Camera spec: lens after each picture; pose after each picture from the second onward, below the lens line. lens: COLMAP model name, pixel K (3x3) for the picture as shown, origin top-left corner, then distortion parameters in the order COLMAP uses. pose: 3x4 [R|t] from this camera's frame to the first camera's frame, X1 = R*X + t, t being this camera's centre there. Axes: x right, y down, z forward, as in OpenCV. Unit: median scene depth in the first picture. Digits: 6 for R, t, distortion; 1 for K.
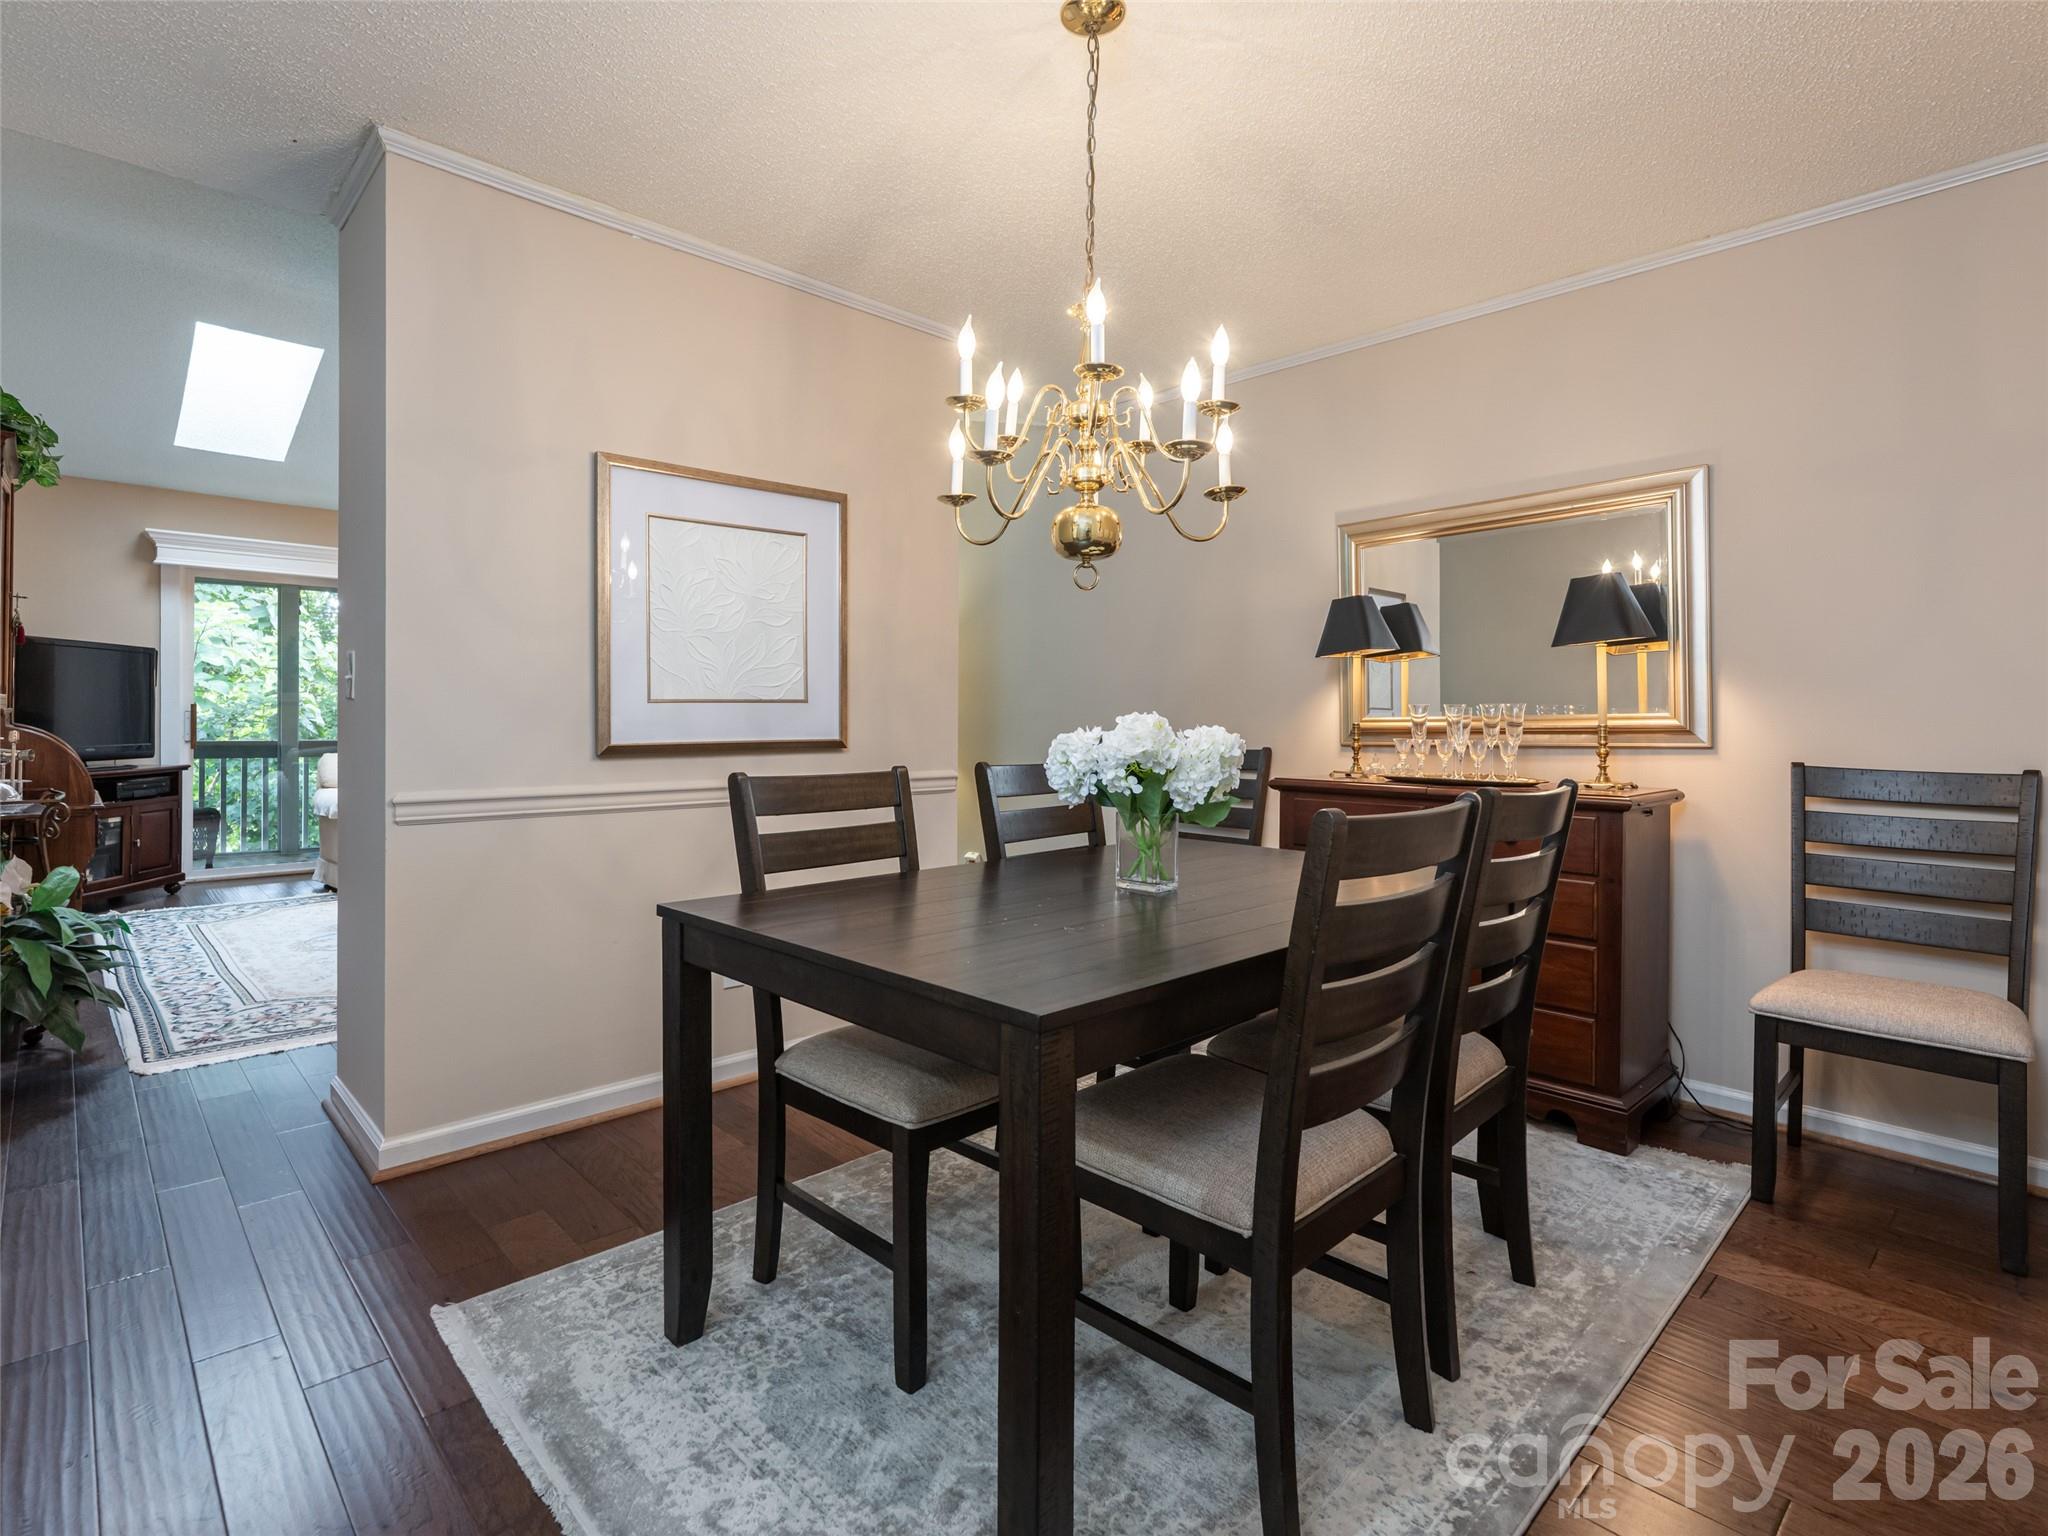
lens RADIAL K [[977.6, 0, 1065.8], [0, 977.6, 680.5], [0, 0, 1]] dist [0.001261, 0.001115]
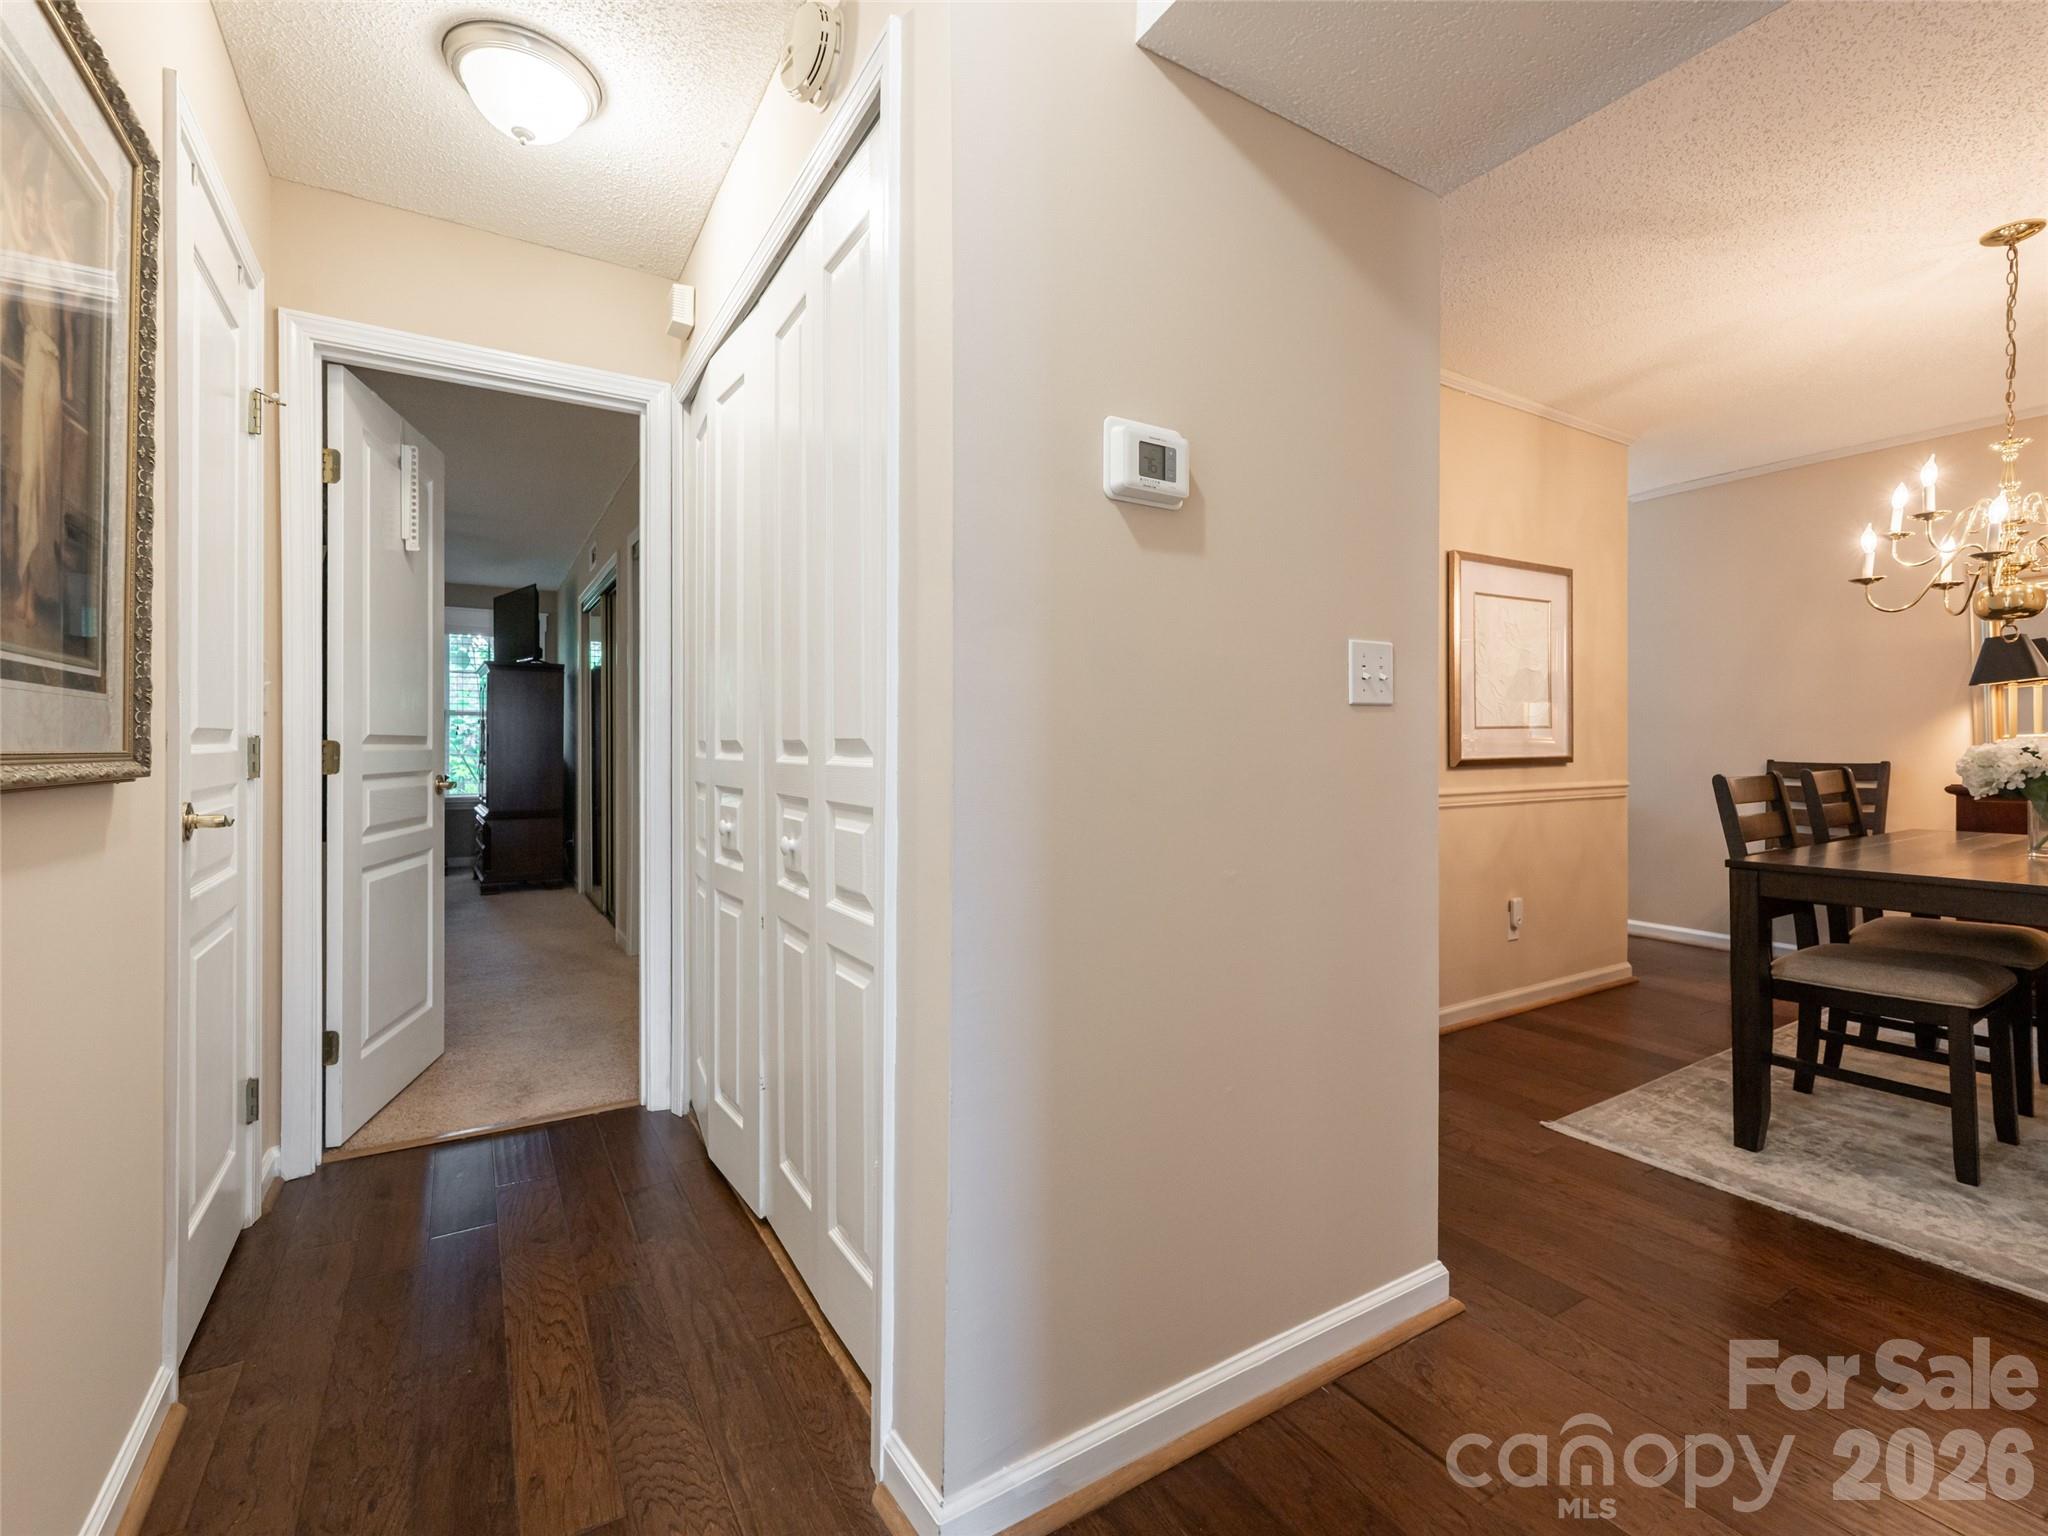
lens RADIAL K [[930.3, 0, 1075.6], [0, 930.3, 698.9], [0, 0, 1]] dist [0.010601, 0.000224]
pose [[0.984286, -0.023002, -0.175074, -1.030939], [0.021414, 0.999711, -0.010954, -0.024470], [0.175276, 0.007033, 0.984494, -0.549434]]
